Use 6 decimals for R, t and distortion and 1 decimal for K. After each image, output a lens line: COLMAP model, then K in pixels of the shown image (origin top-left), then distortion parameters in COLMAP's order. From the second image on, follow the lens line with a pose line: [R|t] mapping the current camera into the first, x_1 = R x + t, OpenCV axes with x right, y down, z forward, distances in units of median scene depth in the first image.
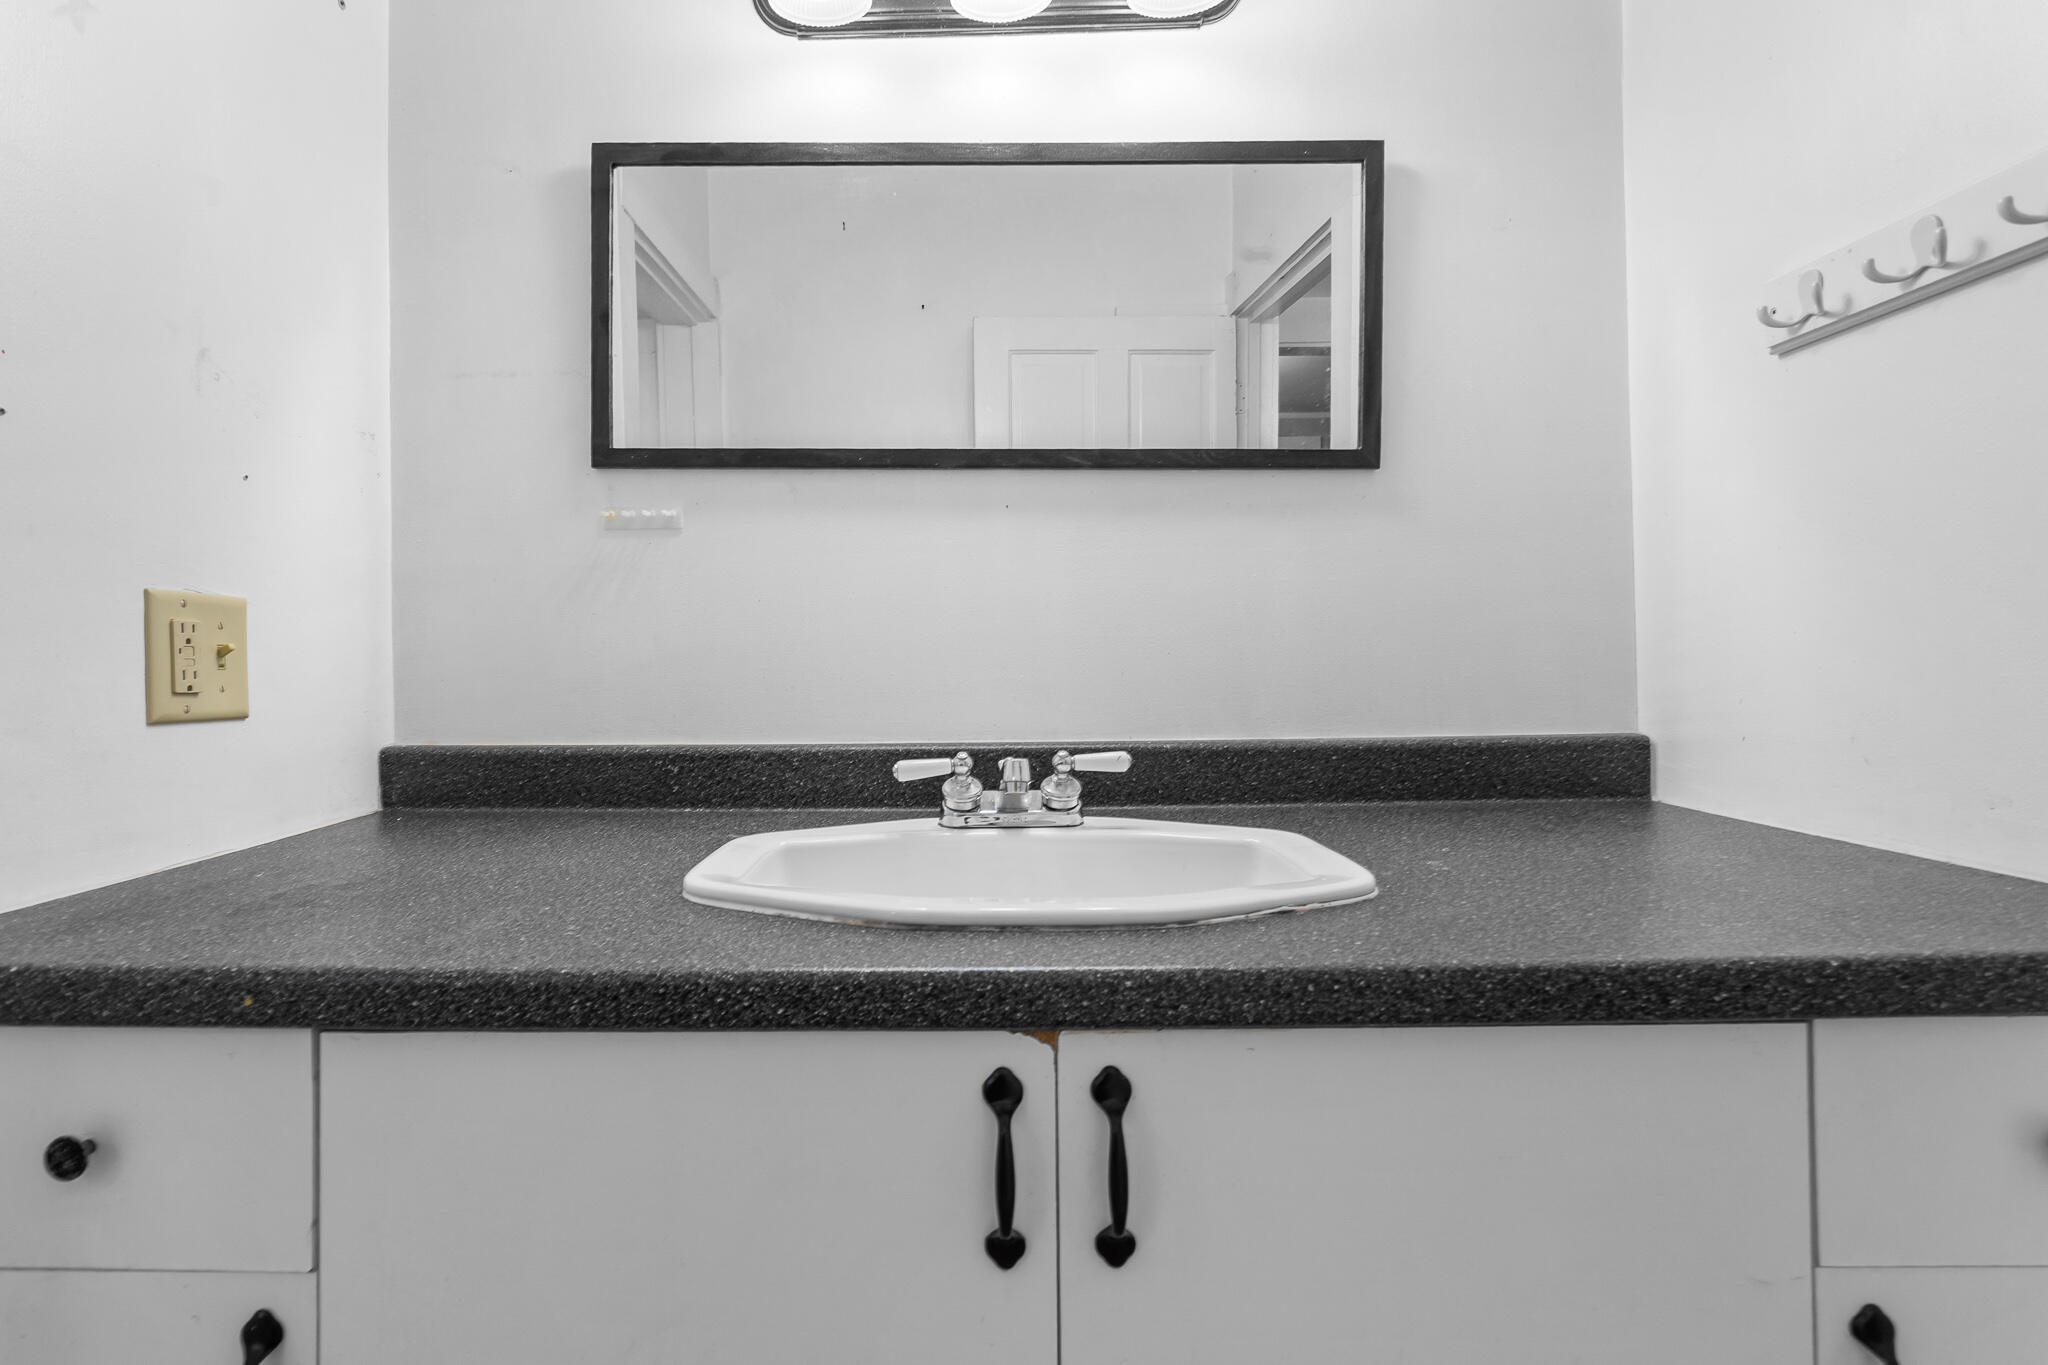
lens RADIAL K [[1005.6, 0, 1004.9], [0, 1005.6, 655.6], [0, 0, 1]] dist [0.002753, 0.002957]
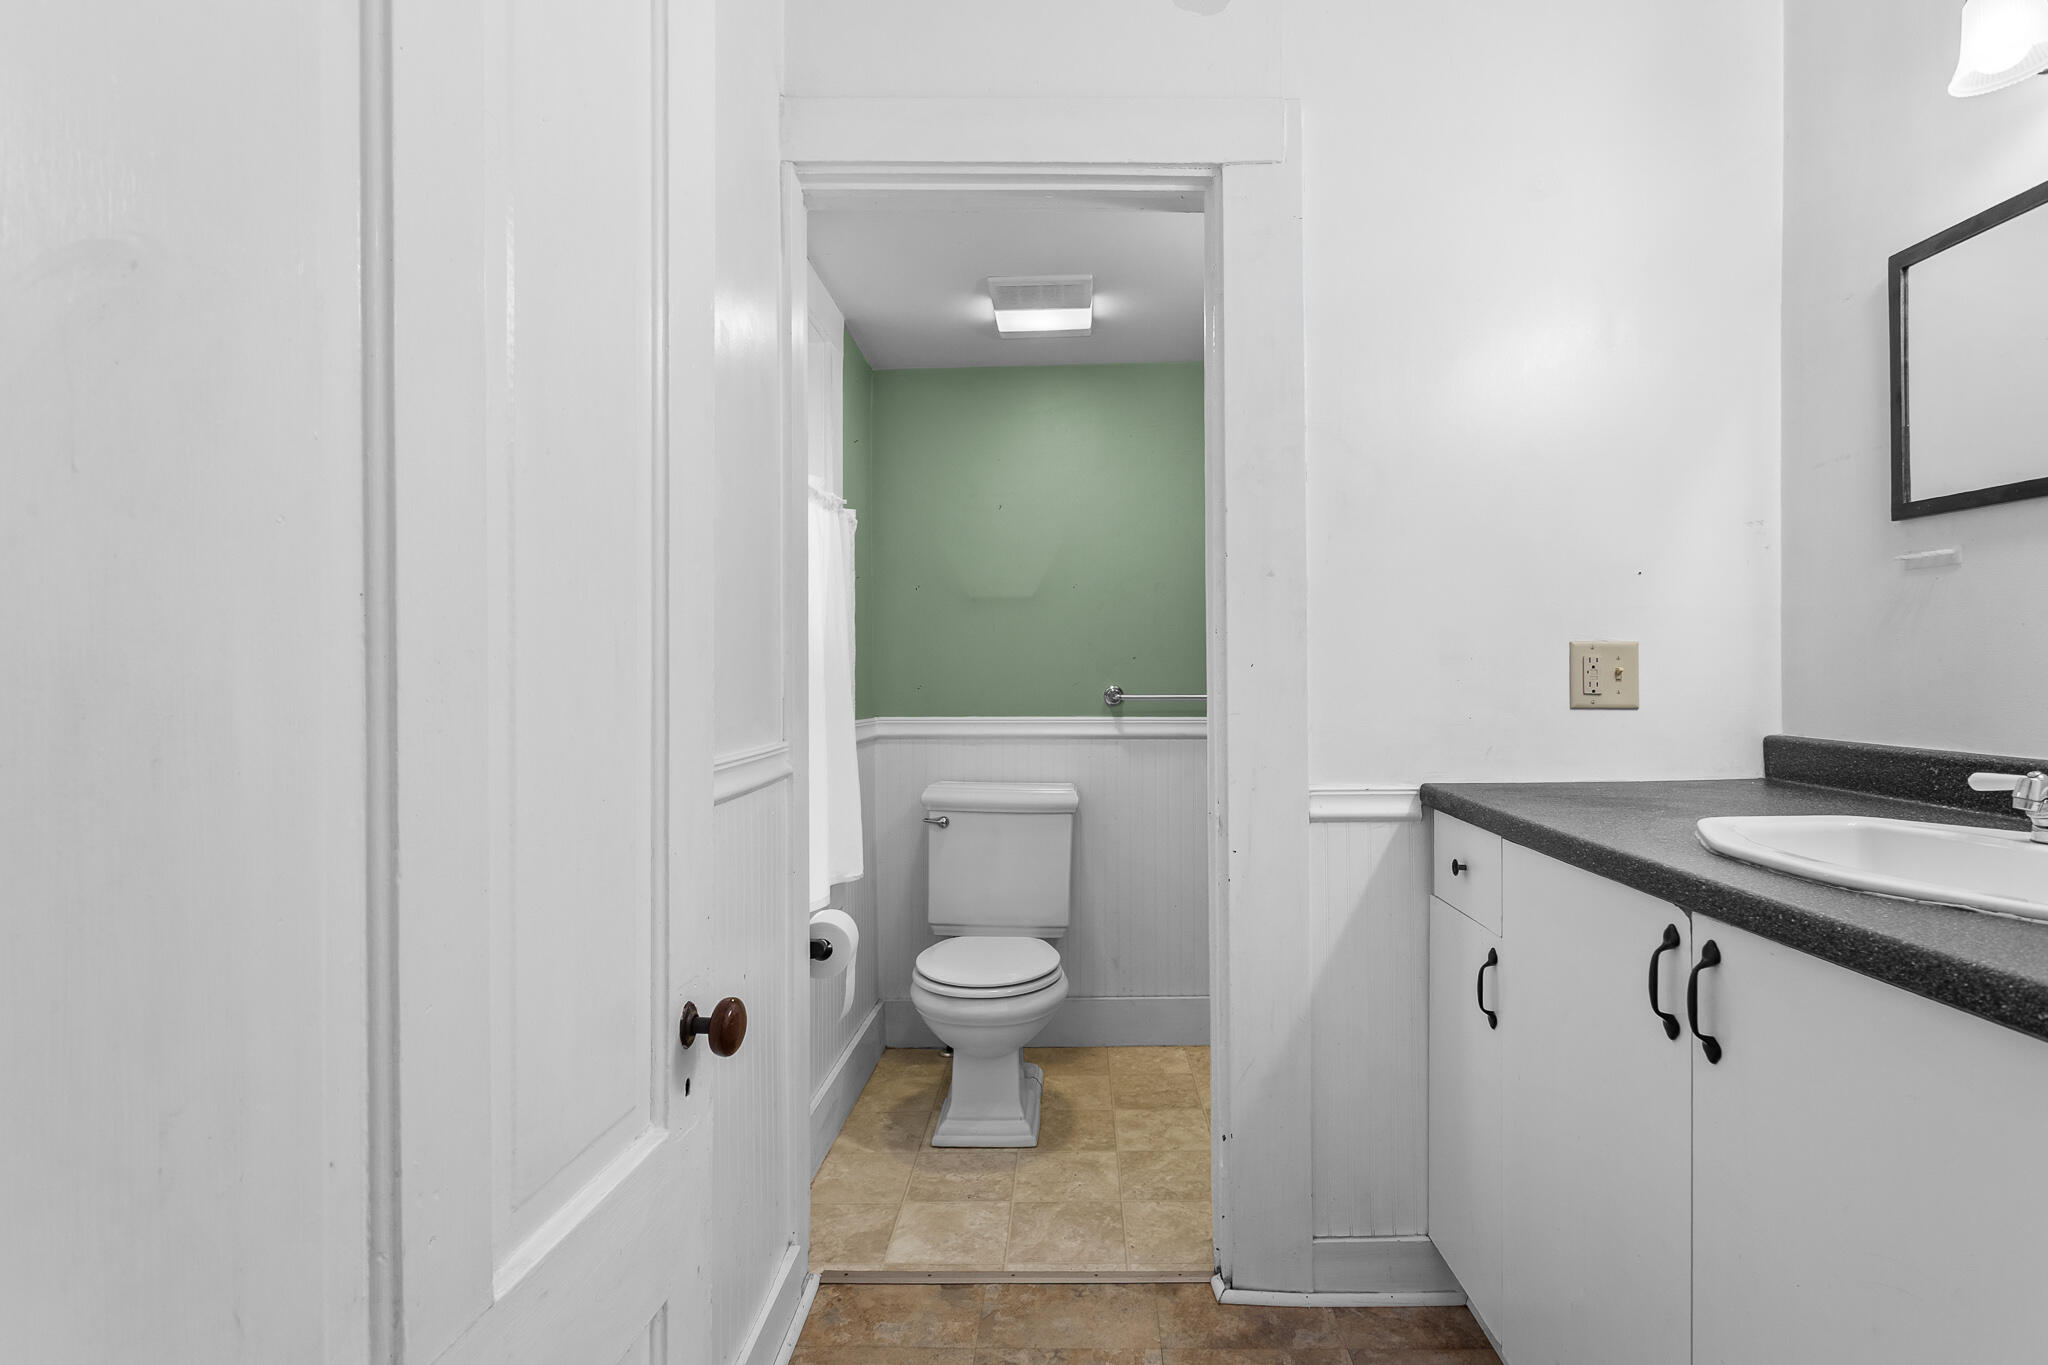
lens RADIAL K [[1005.6, 0, 1028.8], [0, 1005.6, 675.9], [0, 0, 1]] dist [0.002753, 0.002957]
pose [[-0.032454, 0.011170, -0.999411, 1.181100], [0.012162, 0.999868, 0.010780, -0.031950], [0.999399, -0.011805, -0.032586, -0.026336]]
